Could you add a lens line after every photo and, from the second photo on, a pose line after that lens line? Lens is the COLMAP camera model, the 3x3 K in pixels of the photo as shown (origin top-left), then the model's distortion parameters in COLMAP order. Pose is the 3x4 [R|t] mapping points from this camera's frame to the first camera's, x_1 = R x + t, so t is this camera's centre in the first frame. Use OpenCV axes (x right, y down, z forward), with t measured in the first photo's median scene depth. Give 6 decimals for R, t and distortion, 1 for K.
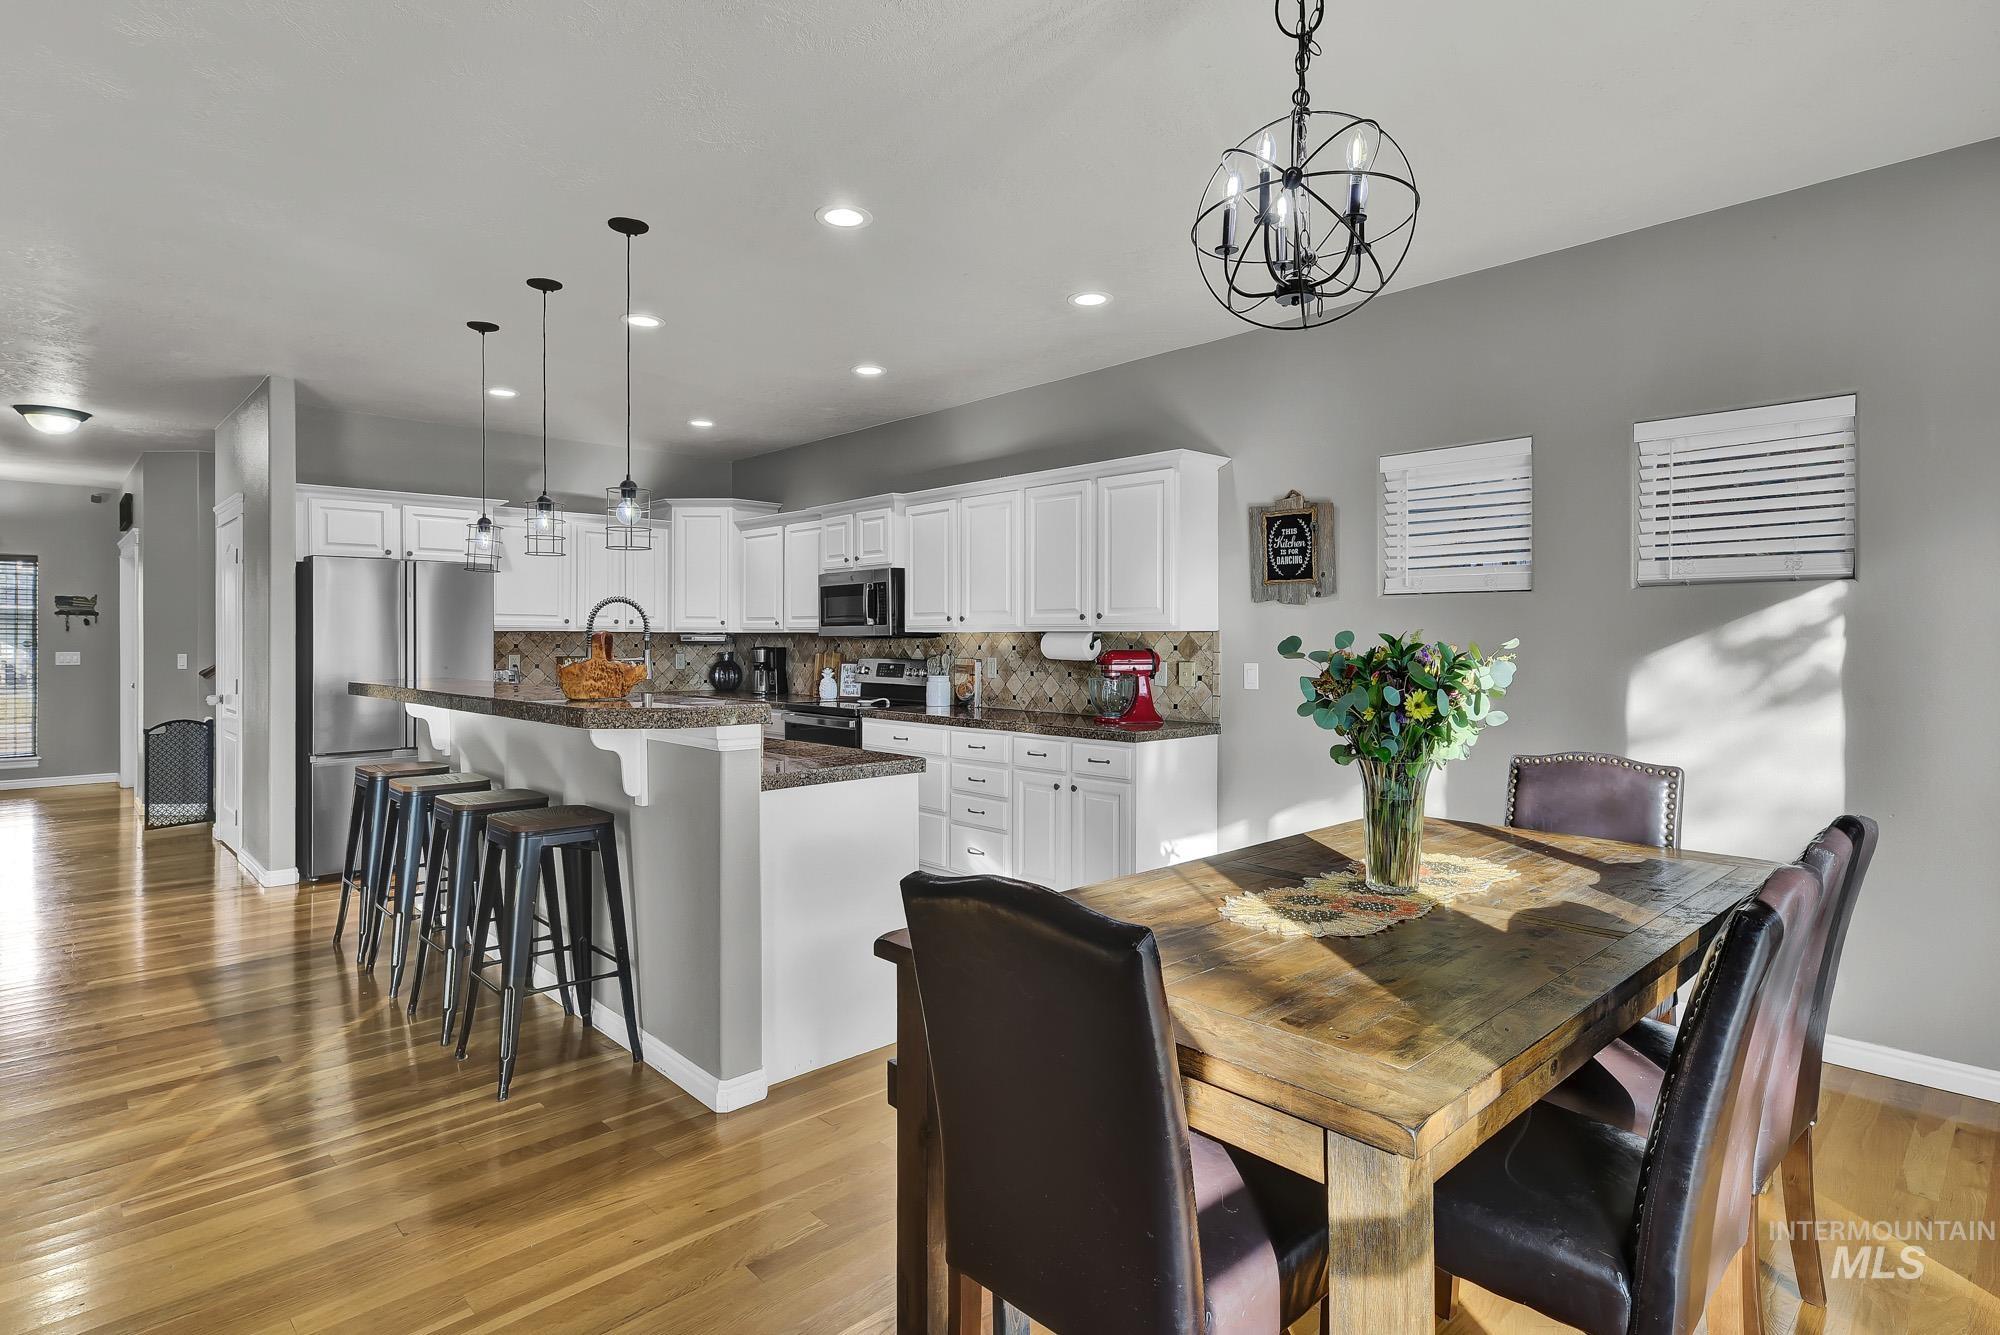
lens RADIAL K [[1028.4, 0, 996.6], [0, 1028.4, 642.3], [0, 0, 1]] dist [0.001042, 0.000102]
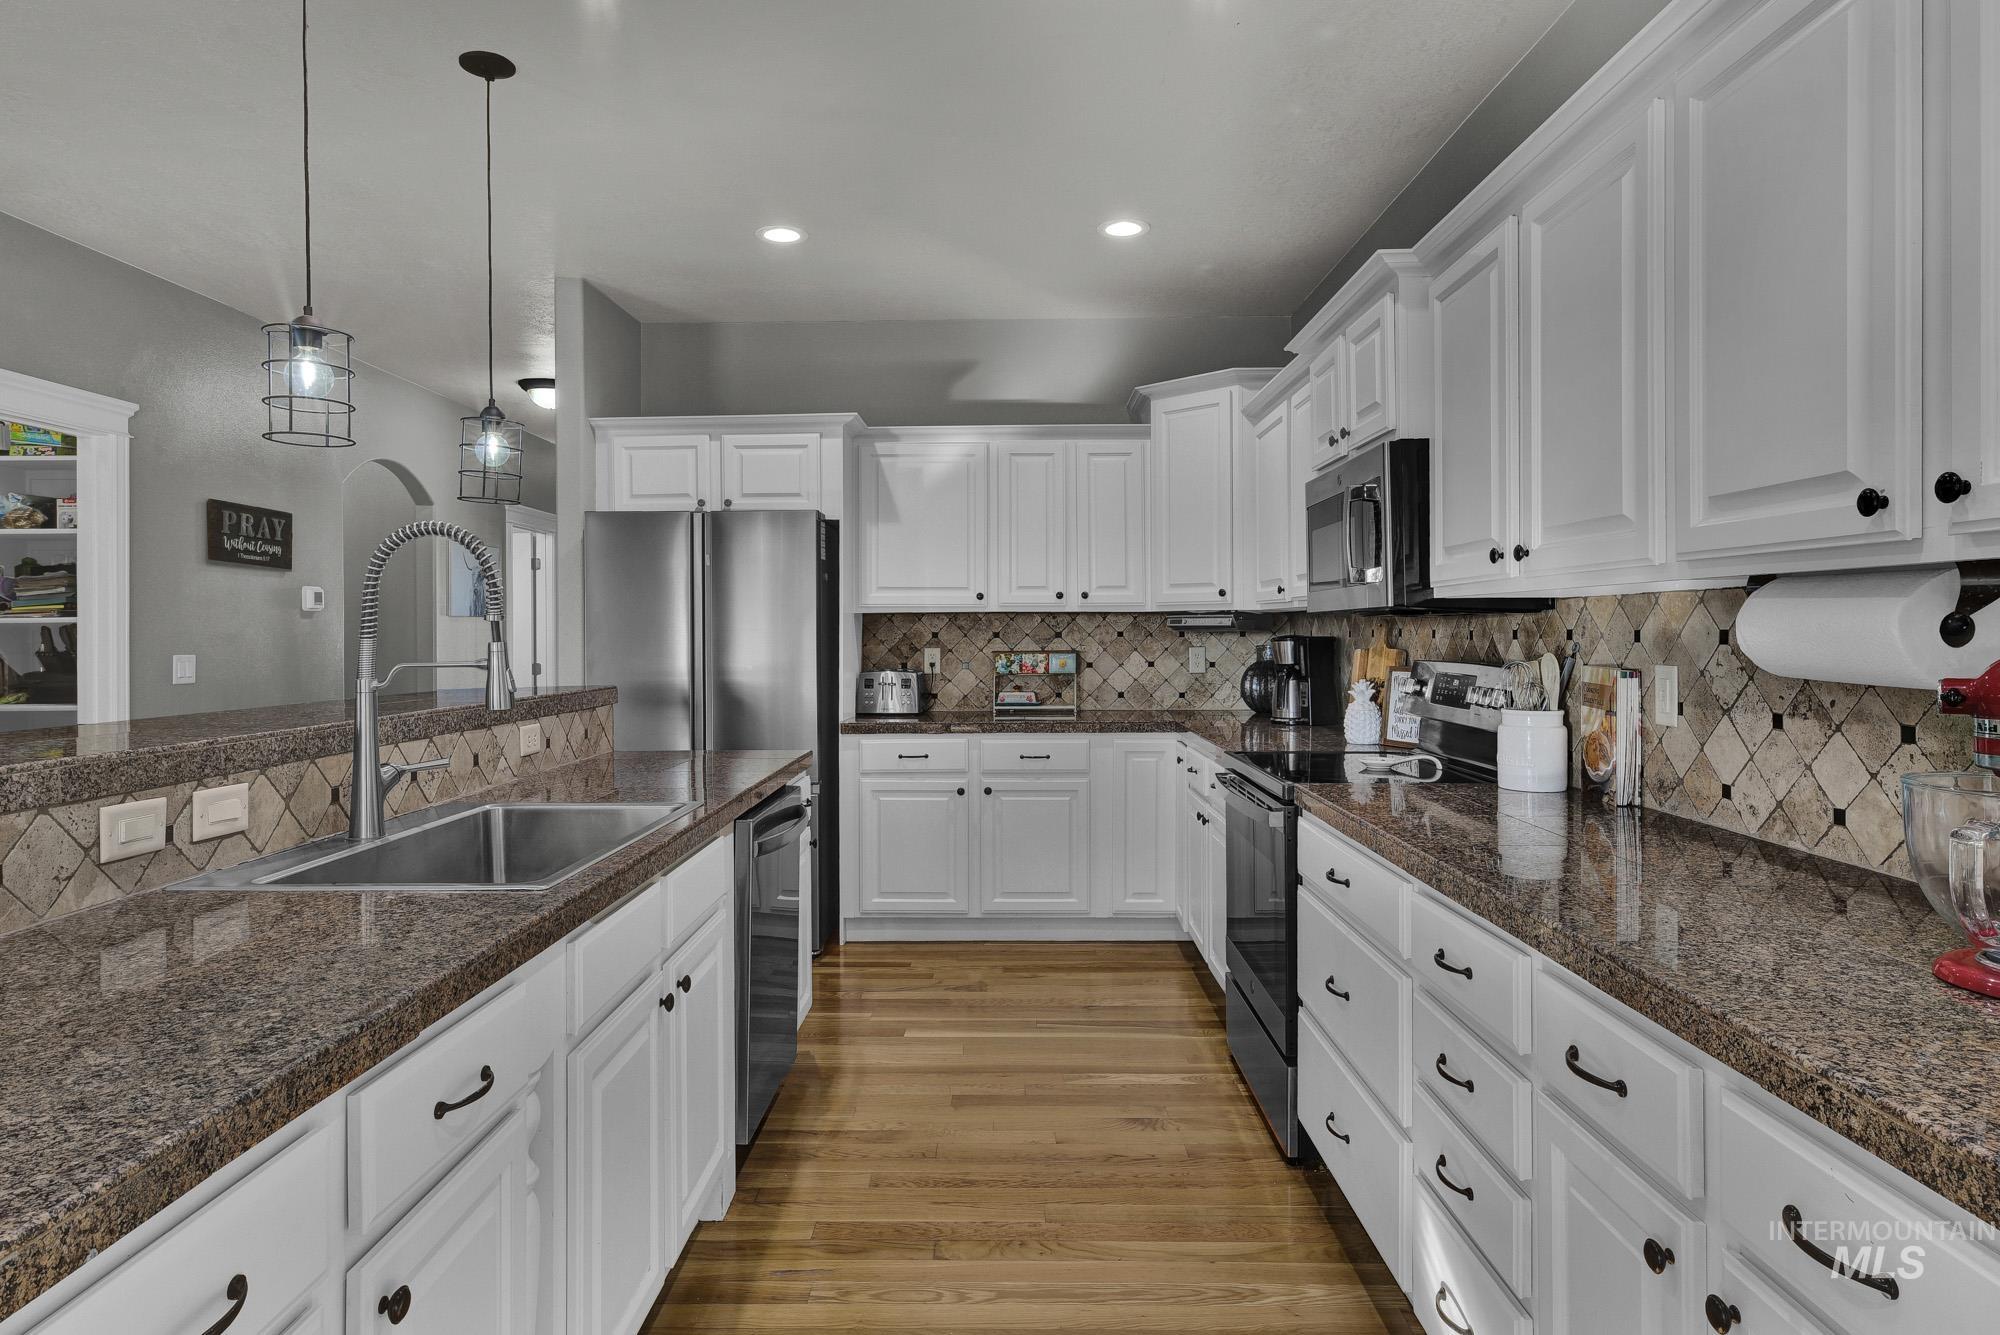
lens RADIAL K [[1152.4, 0, 979.5], [0, 1152.4, 628.7], [0, 0, 1]] dist [-0.002829, -0.000043]
pose [[0.708358, -0.005597, -0.705831, 0.118770], [0.003290, 0.999984, -0.004627, 0.004138], [0.705846, 0.000955, 0.708365, 0.650521]]
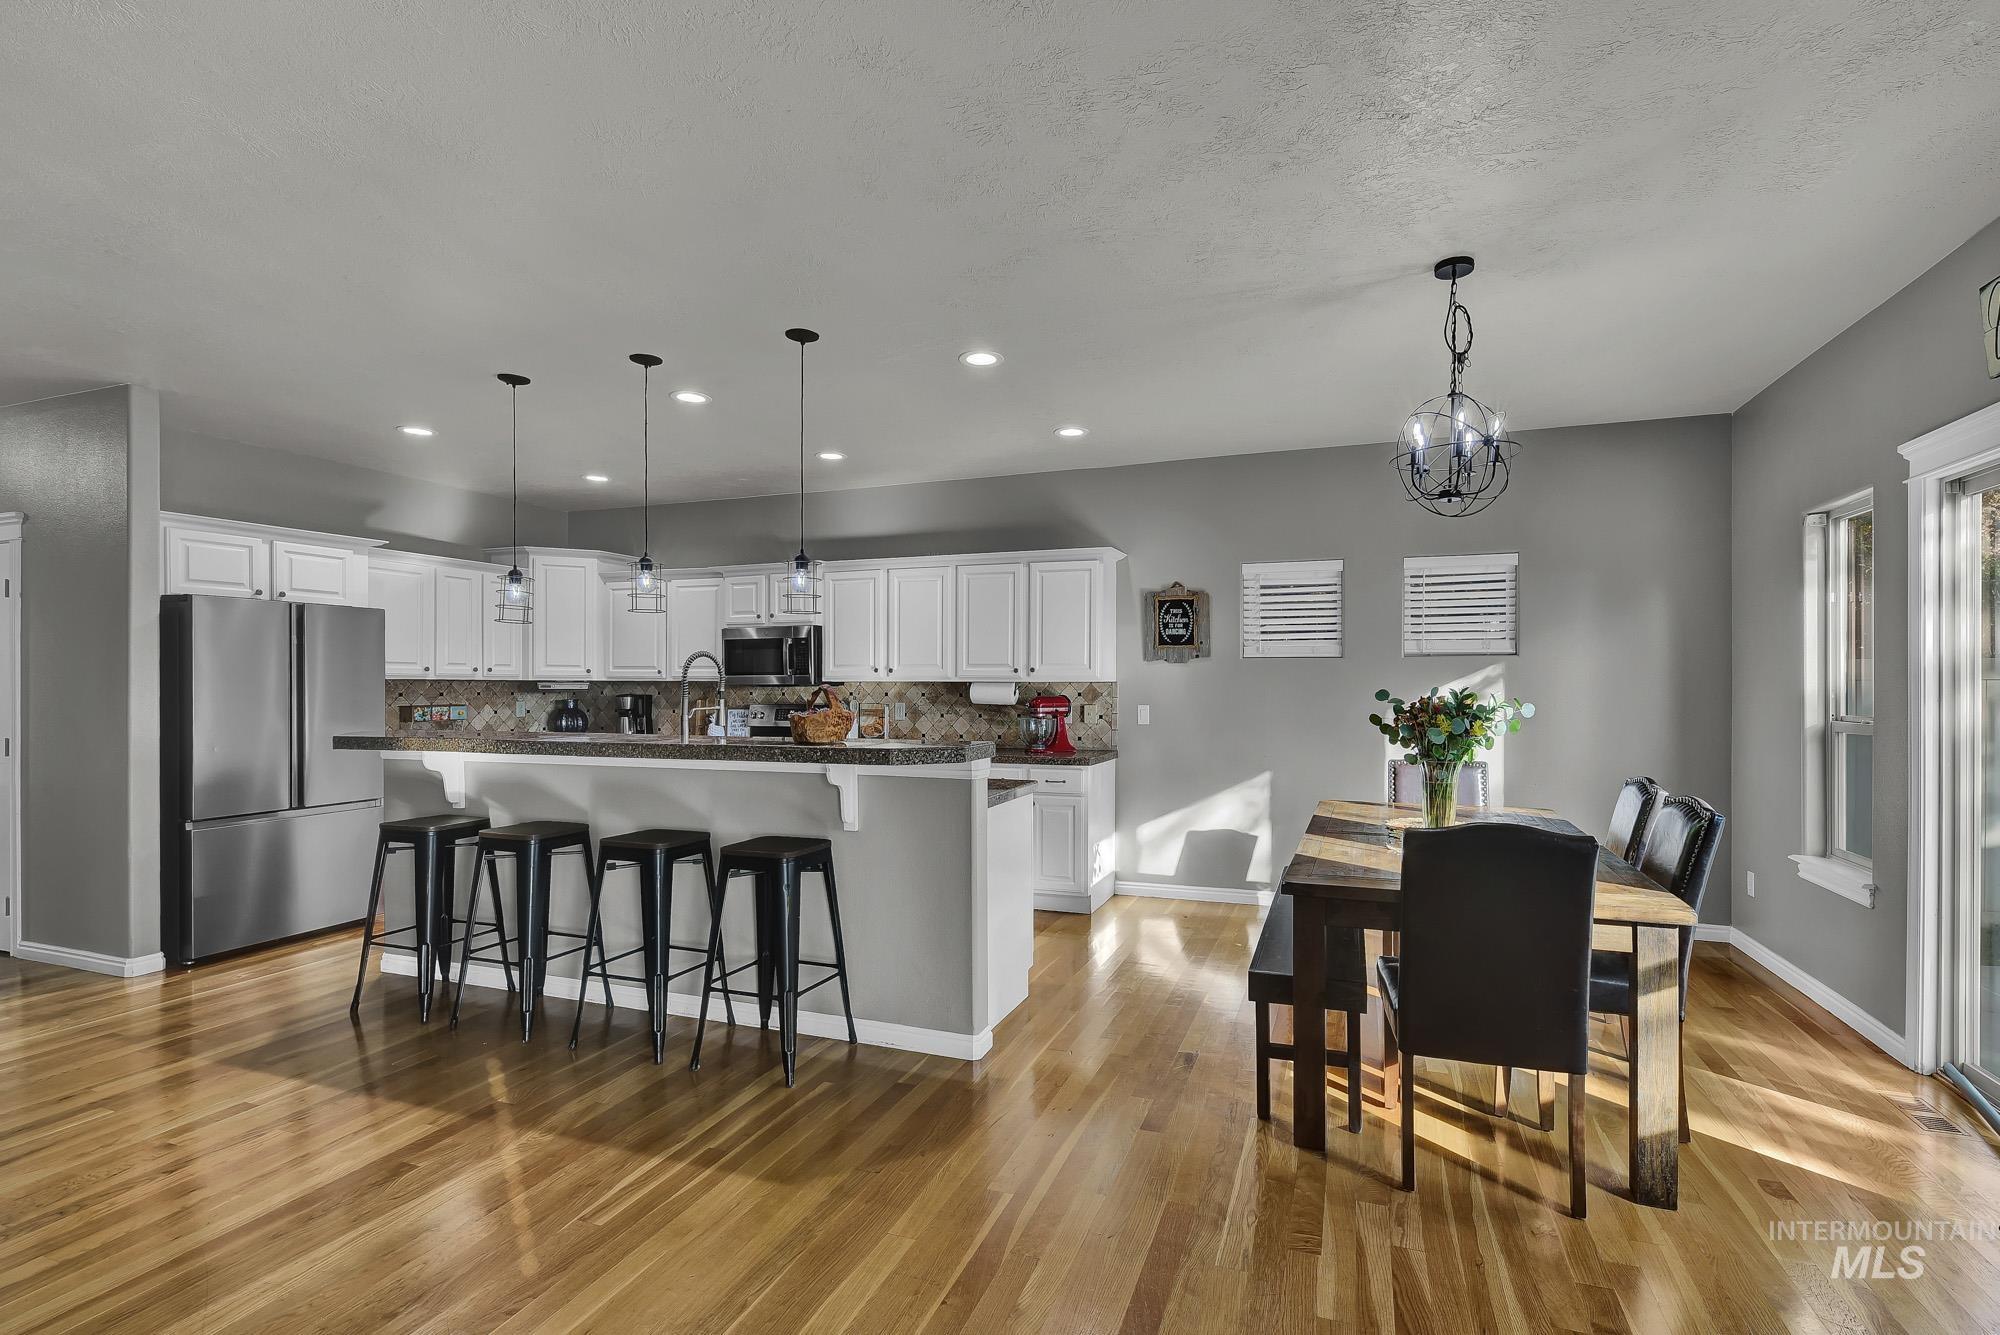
lens RADIAL K [[910.5, 0, 1035.6], [0, 910.5, 687.8], [0, 0, 1]] dist [0.014123, -0.011485]
pose [[0.895086, -0.002258, 0.445888, -0.385489], [0.001253, 0.999996, 0.002549, -0.005904], [-0.445892, -0.001723, 0.895085, -0.022576]]
